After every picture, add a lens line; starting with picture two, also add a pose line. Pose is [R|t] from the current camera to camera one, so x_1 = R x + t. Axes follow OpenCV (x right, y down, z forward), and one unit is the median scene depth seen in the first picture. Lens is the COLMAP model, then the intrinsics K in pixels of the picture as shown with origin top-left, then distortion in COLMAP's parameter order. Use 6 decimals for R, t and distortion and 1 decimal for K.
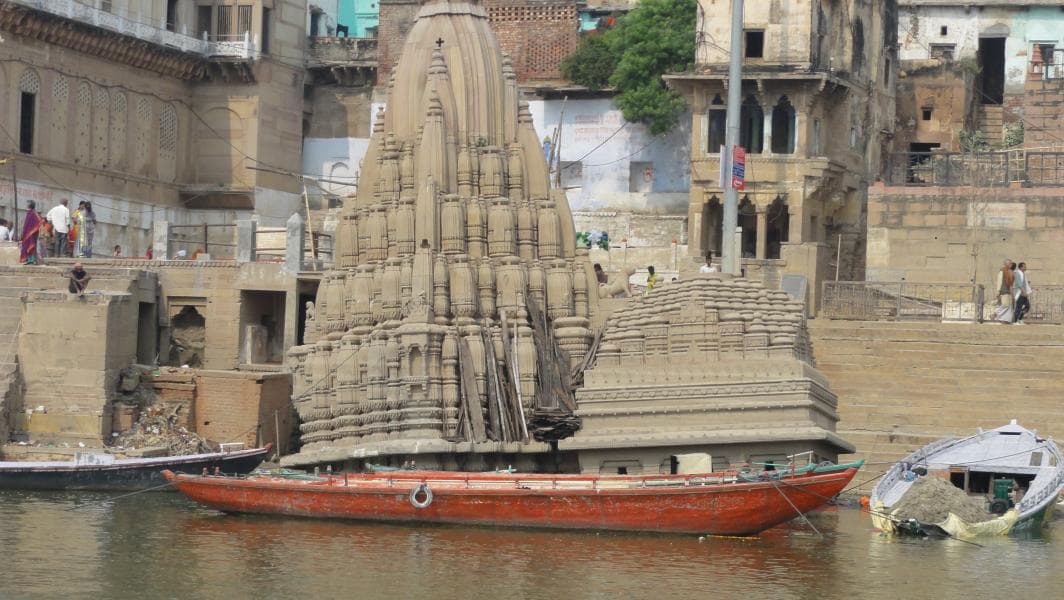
lens RADIAL K [[2984.7, 0, 532.0], [0, 2984.7, 300.0], [0, 0, 1]] dist [-0.032445, 0.436035]
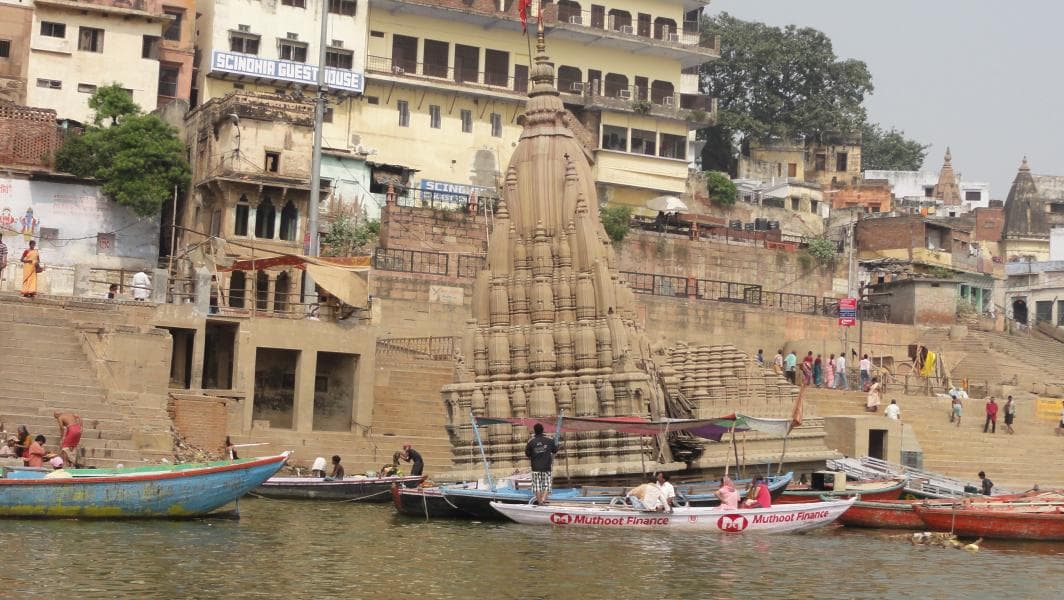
lens RADIAL K [[1655.3, 0, 550.2], [0, 1655.3, 299.7], [0, 0, 1]] dist [-0.002009, -0.019370]
pose [[0.691292, 0.057635, 0.720273, -0.575629], [-0.044999, 0.998313, -0.036695, 0.004091], [-0.721173, -0.007045, 0.692719, 0.512623]]
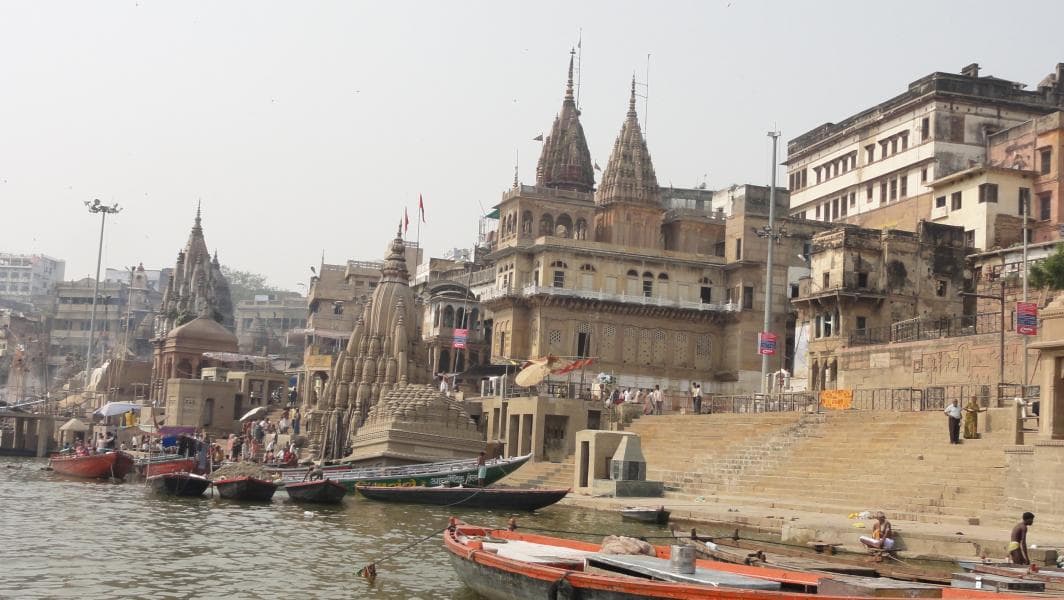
lens RADIAL K [[1341.6, 0, 530.5], [0, 1341.6, 327.9], [0, 0, 1]] dist [0.037498, 0.003616]
pose [[0.632015, -0.076067, -0.771214, 0.899208], [-0.005762, 0.994682, -0.102831, 0.051626], [0.774935, 0.069434, 0.628215, 0.437828]]
